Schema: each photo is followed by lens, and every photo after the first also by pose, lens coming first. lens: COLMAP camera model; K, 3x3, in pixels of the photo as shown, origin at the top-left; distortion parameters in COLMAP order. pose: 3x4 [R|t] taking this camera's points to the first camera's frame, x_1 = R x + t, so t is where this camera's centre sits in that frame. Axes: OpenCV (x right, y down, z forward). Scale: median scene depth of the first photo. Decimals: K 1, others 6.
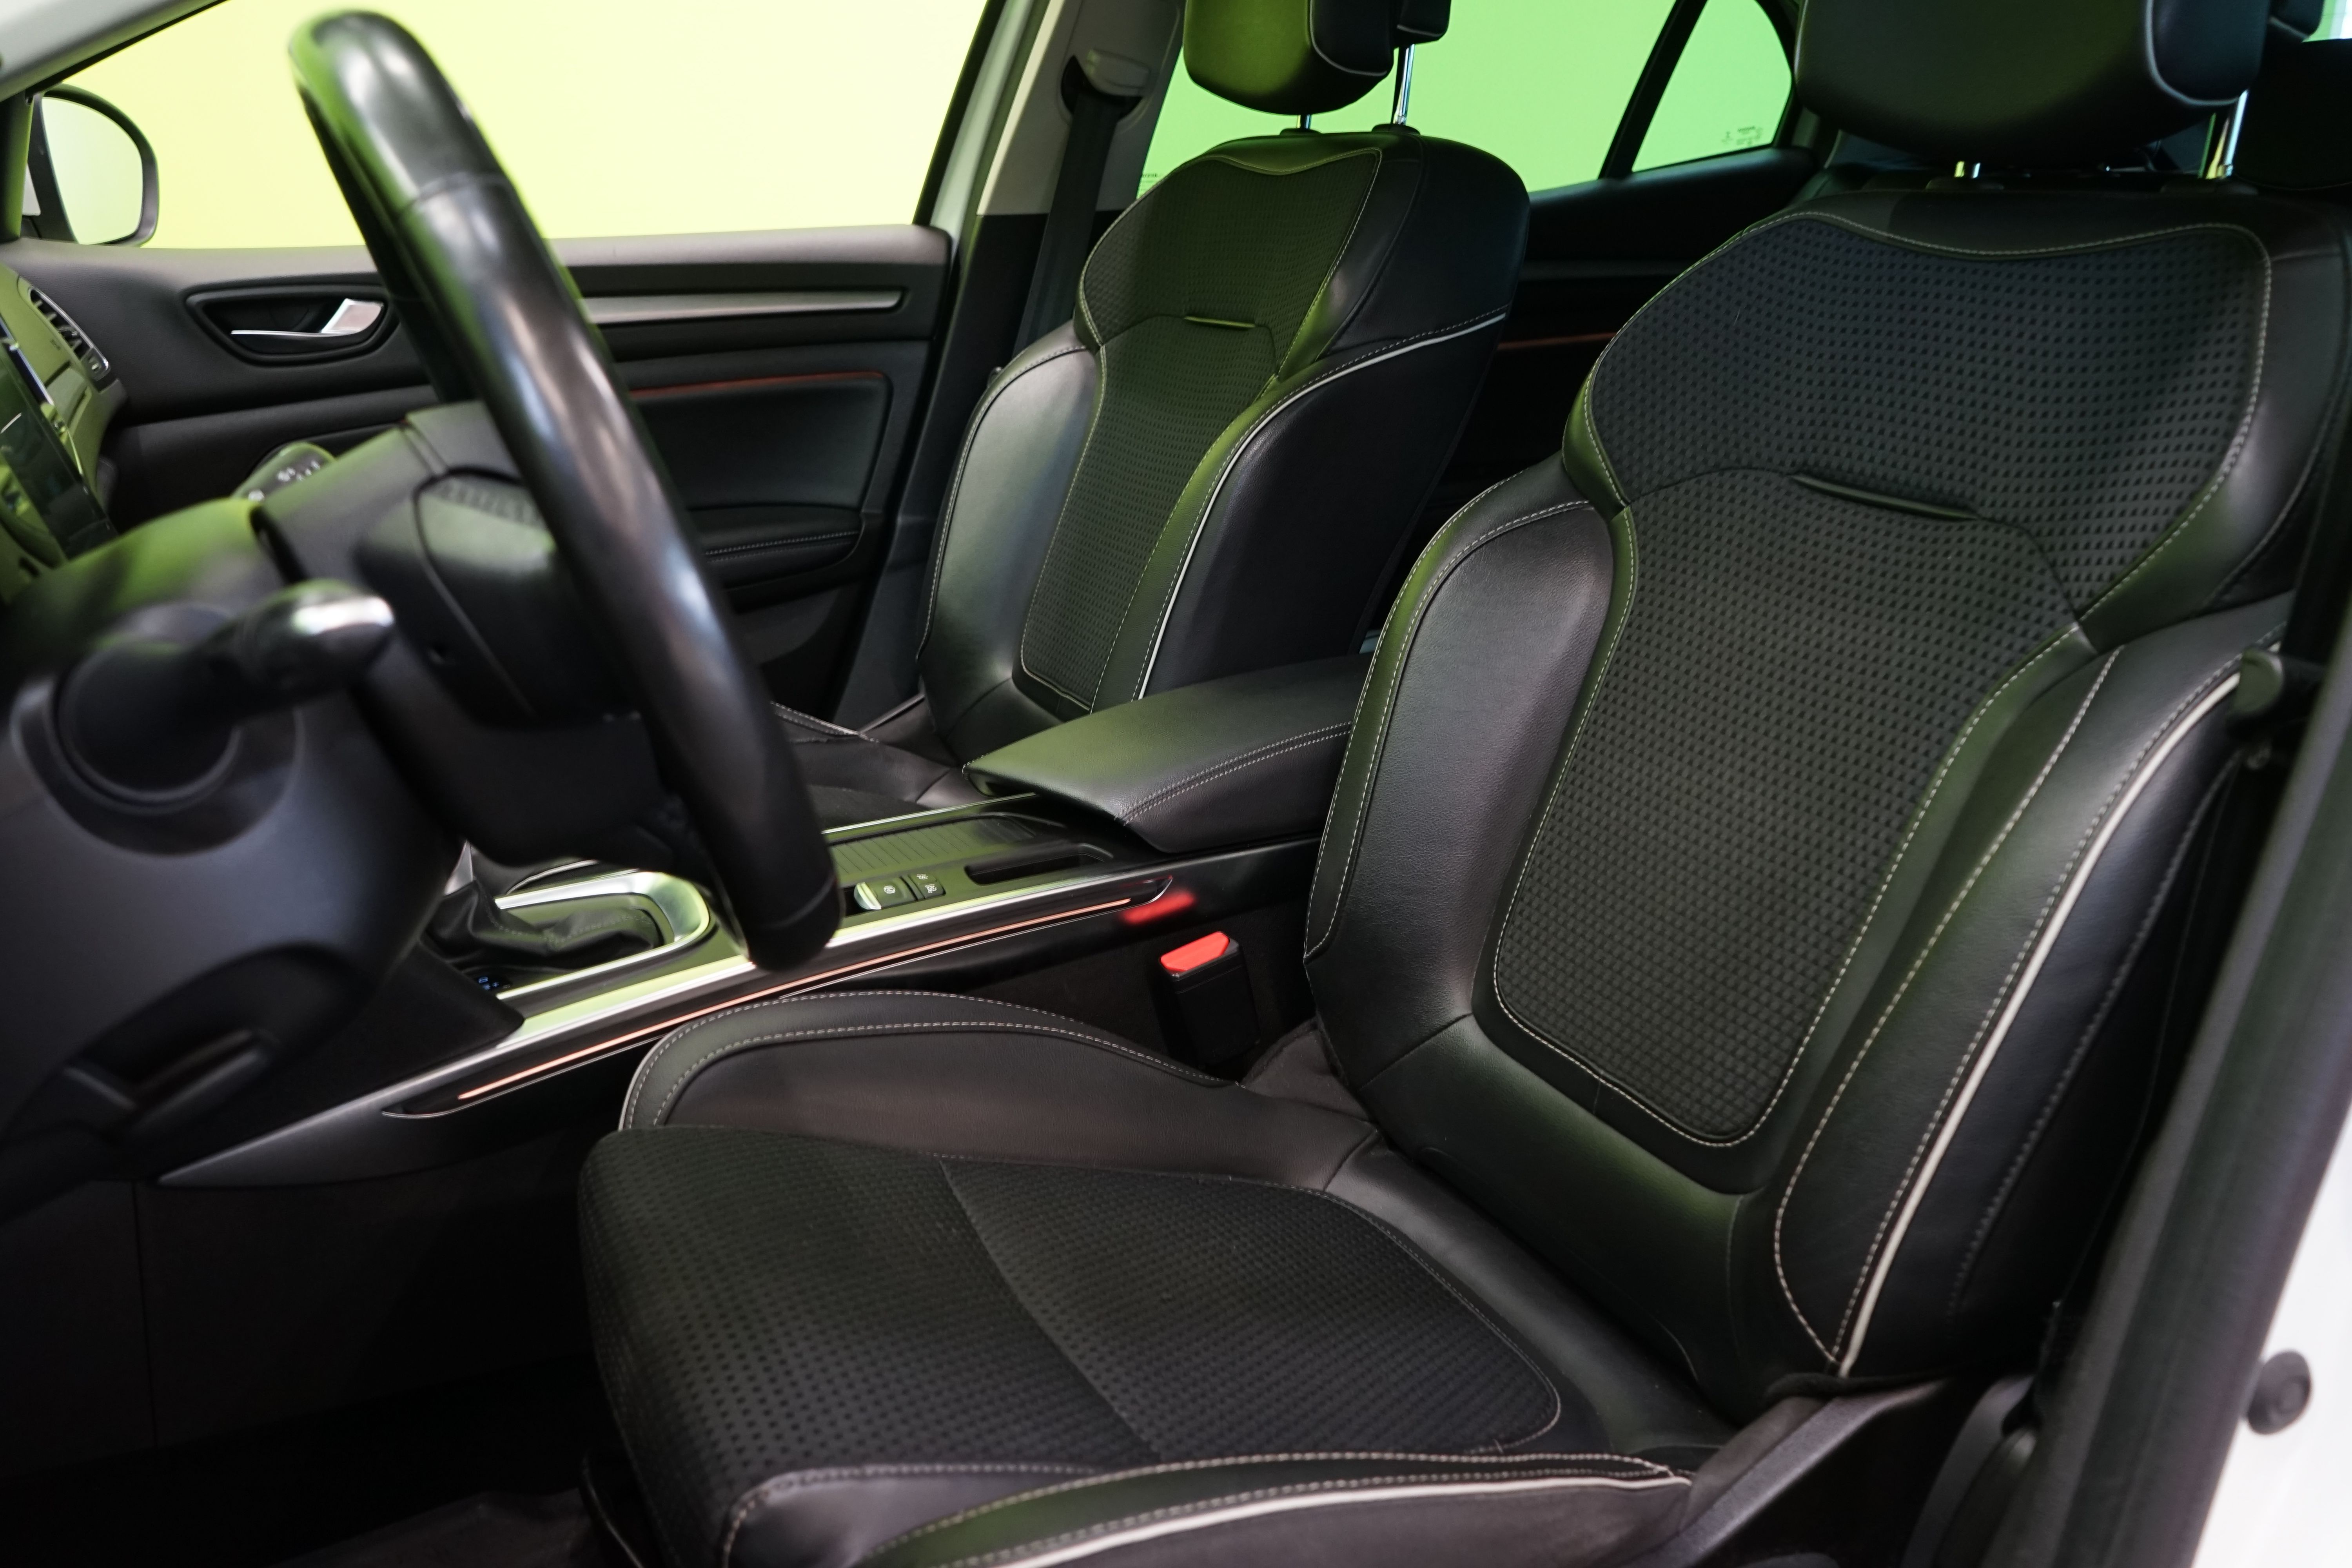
lens RADIAL K [[1856.8, 0, 1174.8], [0, 1856.8, 781.3], [0, 0, 1]] dist [-0.024663, 0.020122]
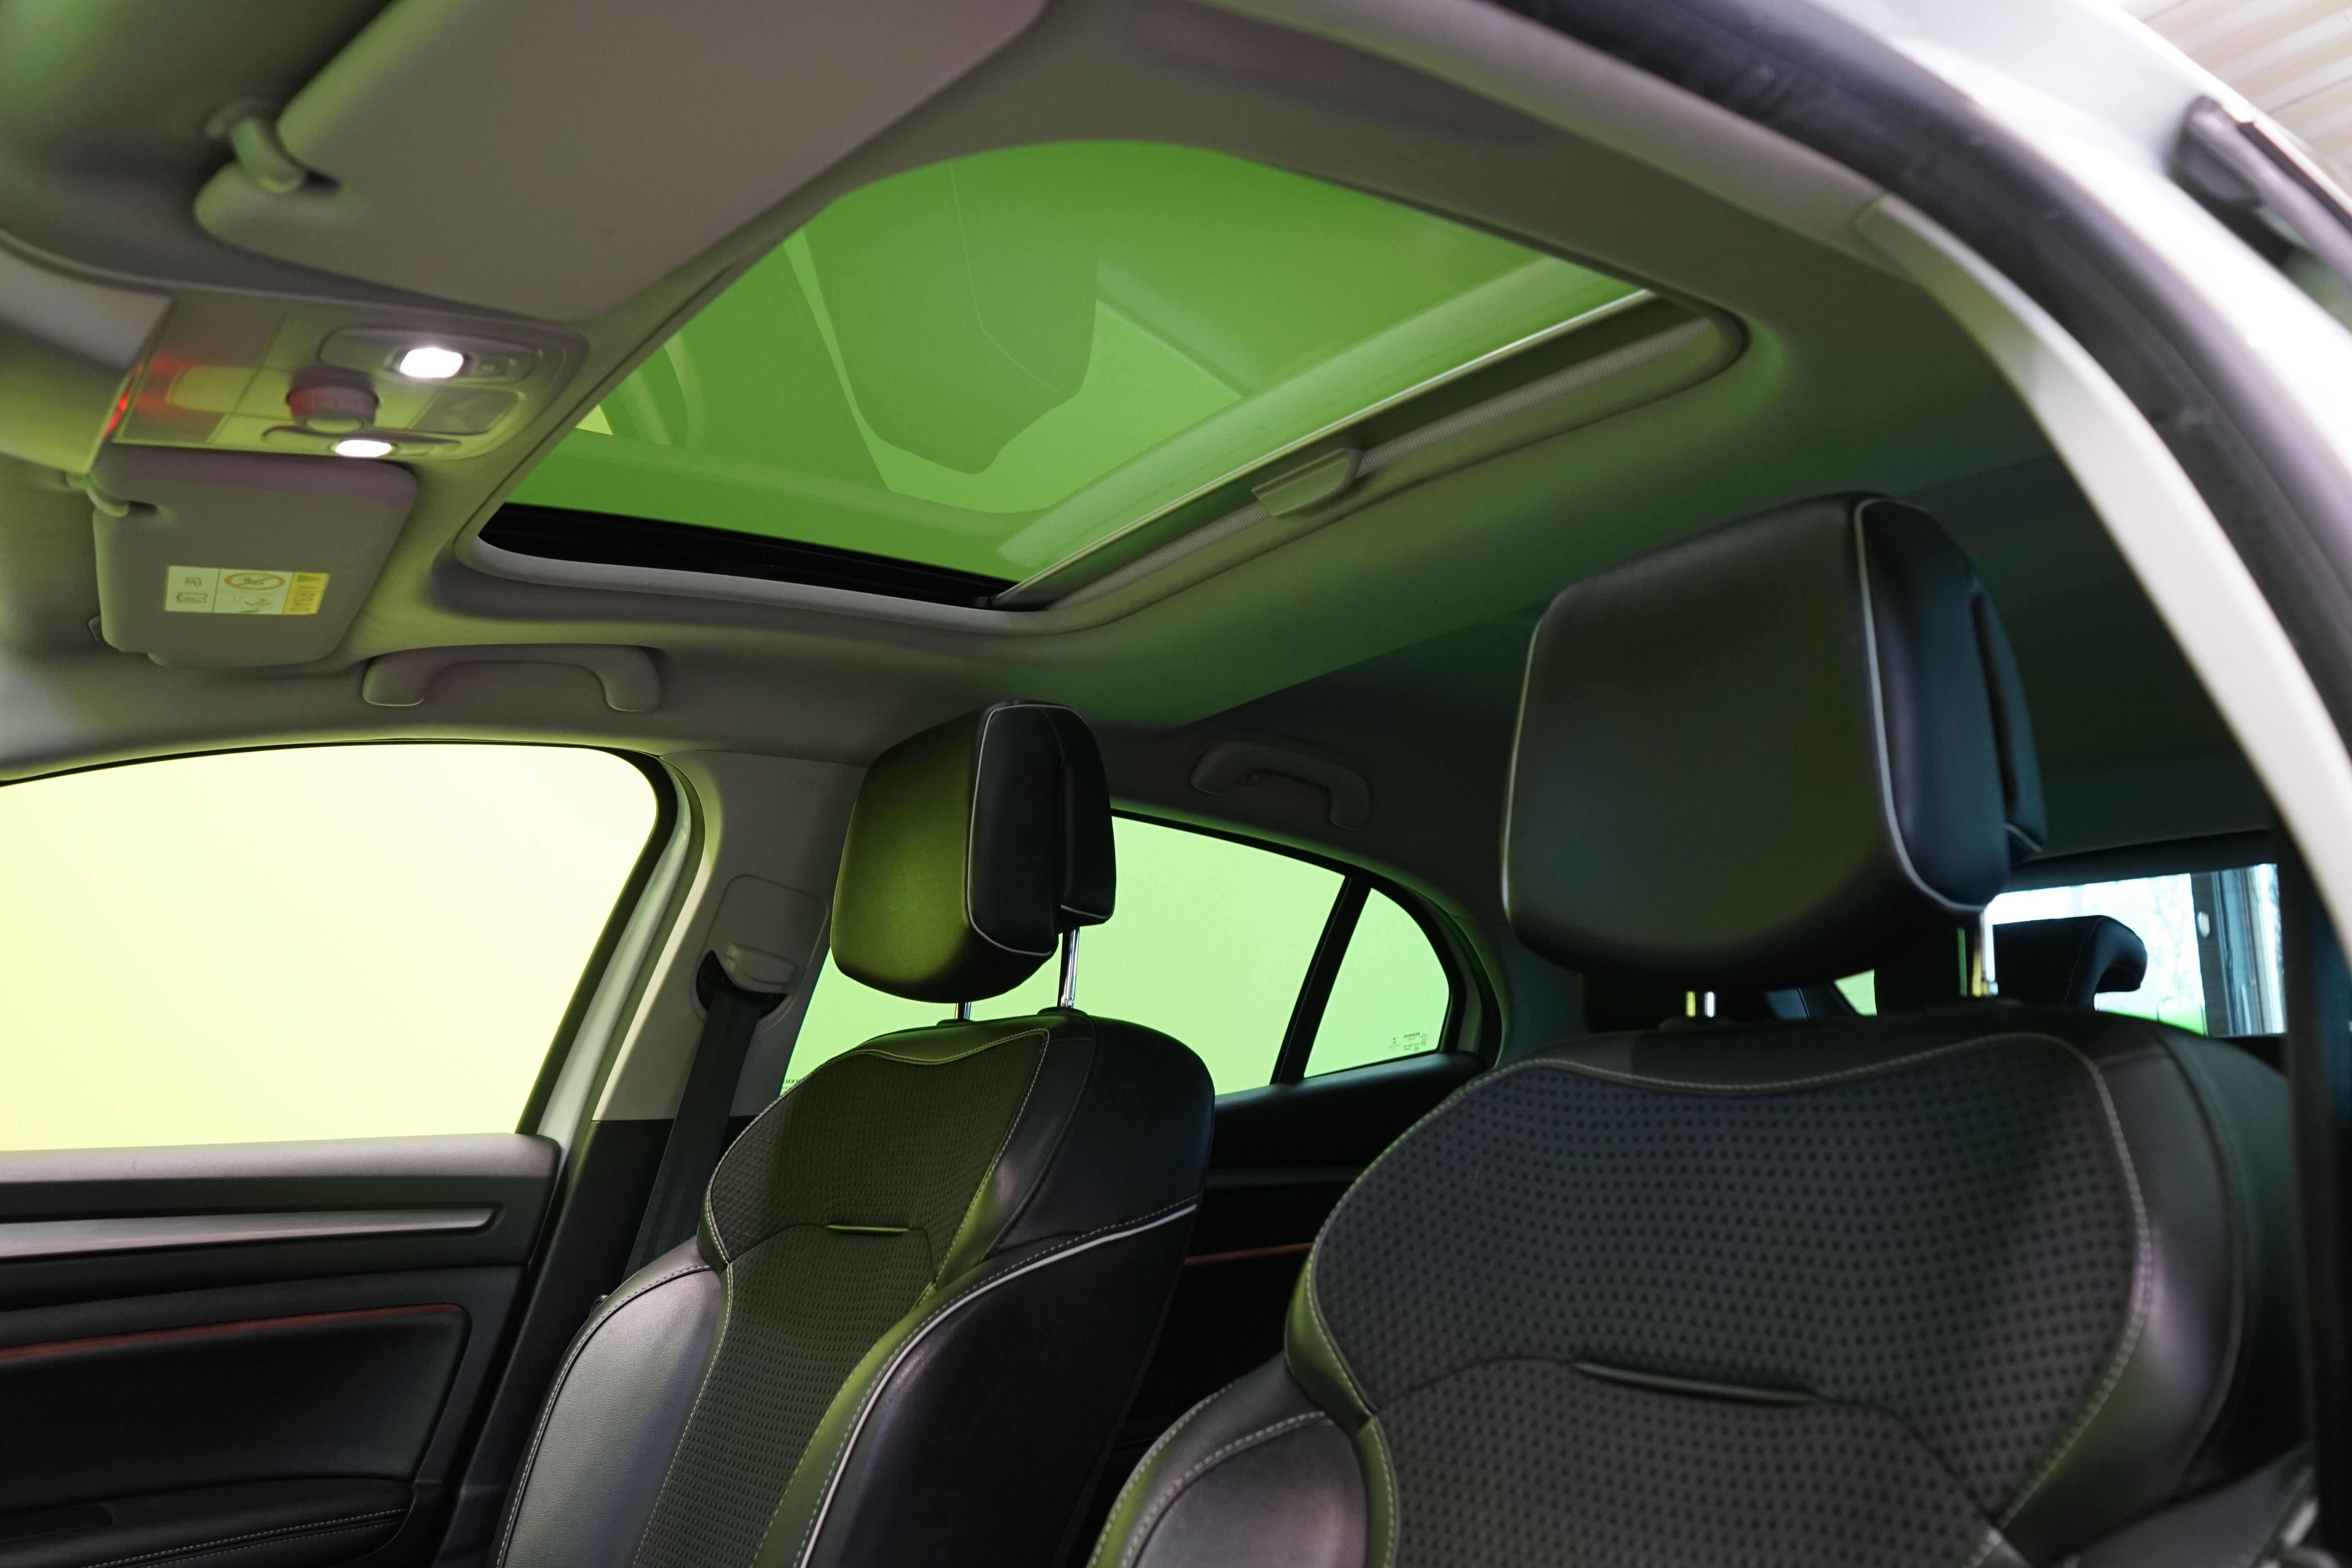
lens RADIAL K [[1856.8, 0, 1179.8], [0, 1856.8, 776.7], [0, 0, 1]] dist [-0.024663, 0.020122]
pose [[0.983768, 0.019633, 0.178365, 0.010864], [0.069353, 0.875156, -0.478844, -0.010461], [-0.165499, 0.483442, 0.859589, 0.156936]]
